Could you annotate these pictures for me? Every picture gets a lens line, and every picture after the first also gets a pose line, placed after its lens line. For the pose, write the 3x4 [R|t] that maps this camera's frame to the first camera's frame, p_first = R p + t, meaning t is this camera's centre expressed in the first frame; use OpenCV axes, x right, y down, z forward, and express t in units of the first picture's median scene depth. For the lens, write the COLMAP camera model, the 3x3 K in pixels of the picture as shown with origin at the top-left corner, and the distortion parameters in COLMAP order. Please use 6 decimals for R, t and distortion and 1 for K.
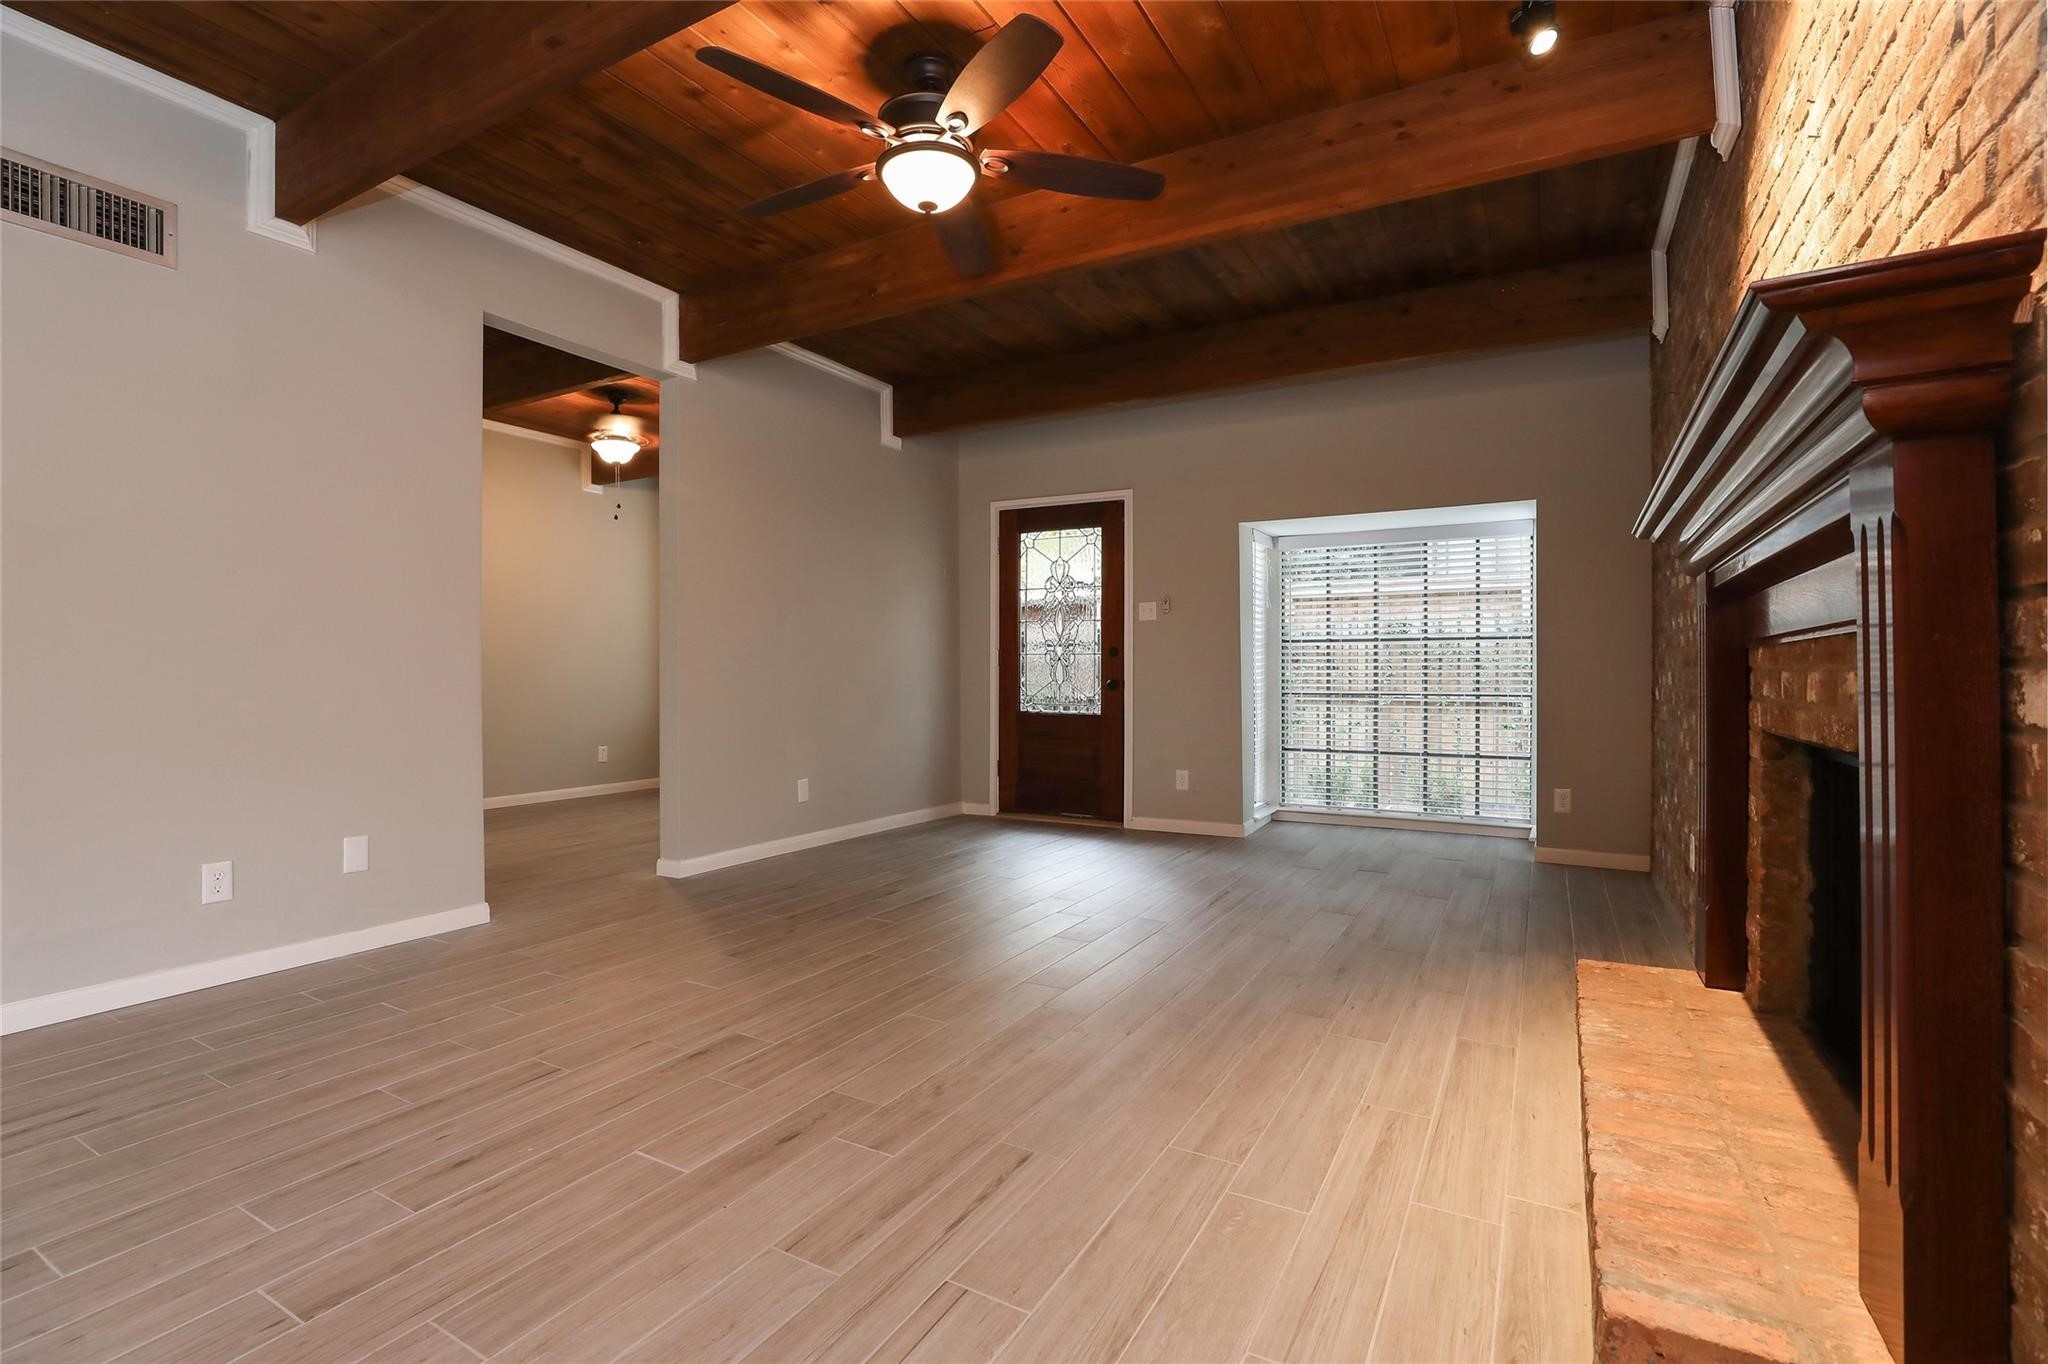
lens RADIAL K [[921.3, 0, 1044.9], [0, 921.3, 669.9], [0, 0, 1]] dist [-0.018101, 0.000177]
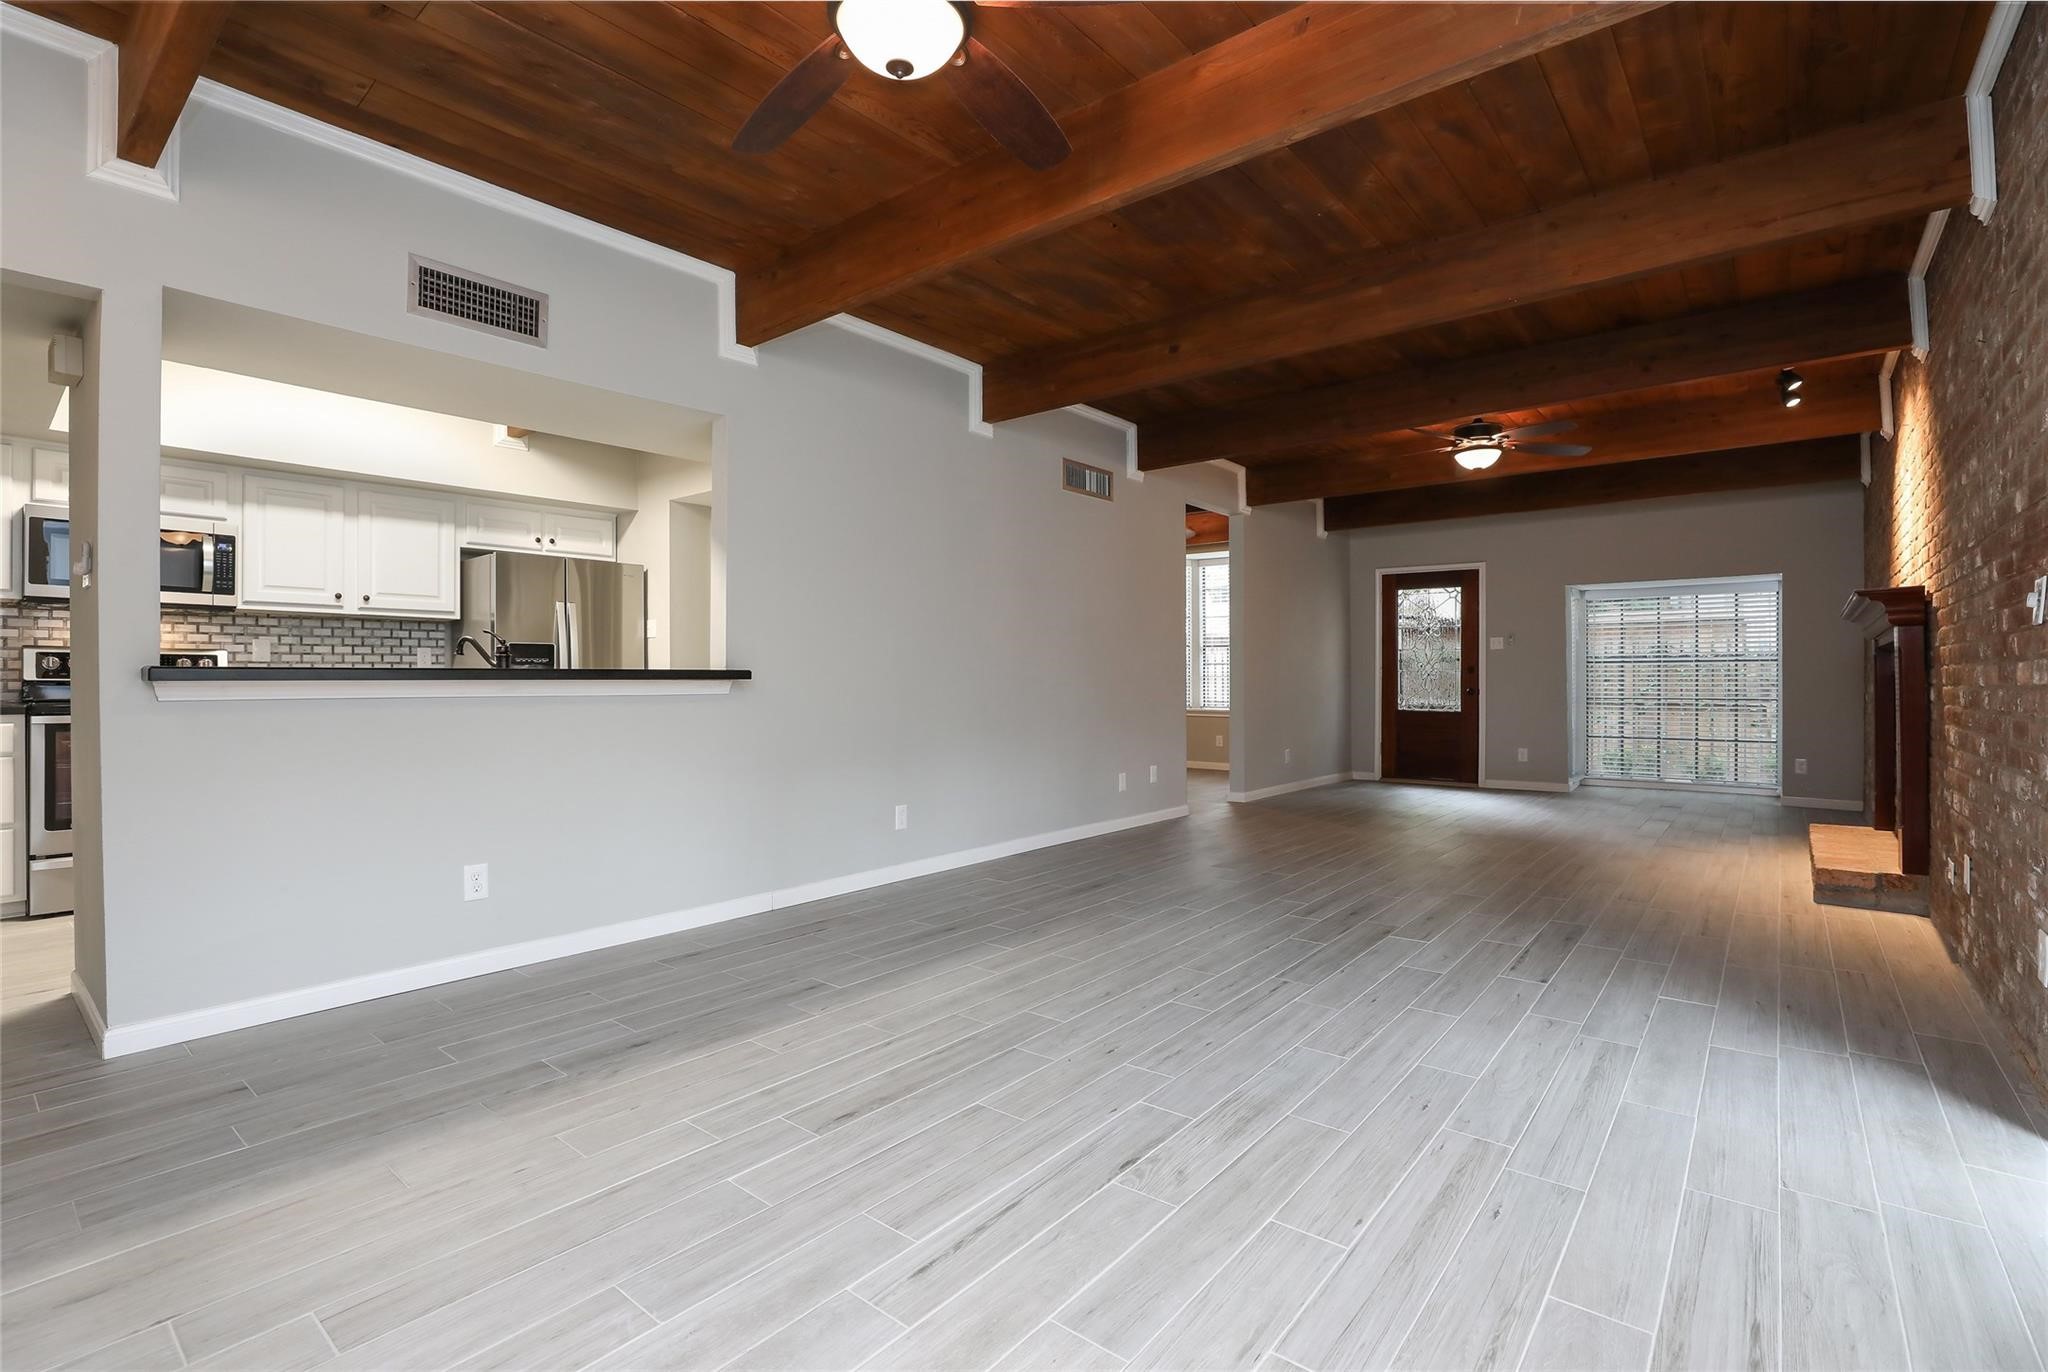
lens RADIAL K [[945.4, 0, 1025.0], [0, 945.4, 682.3], [0, 0, 1]] dist [-0.030422, 0.000383]
pose [[0.984323, 0.001337, -0.176370, -0.373011], [-0.000148, 0.999977, 0.006753, -0.009884], [0.176375, -0.006621, 0.984301, -0.640661]]
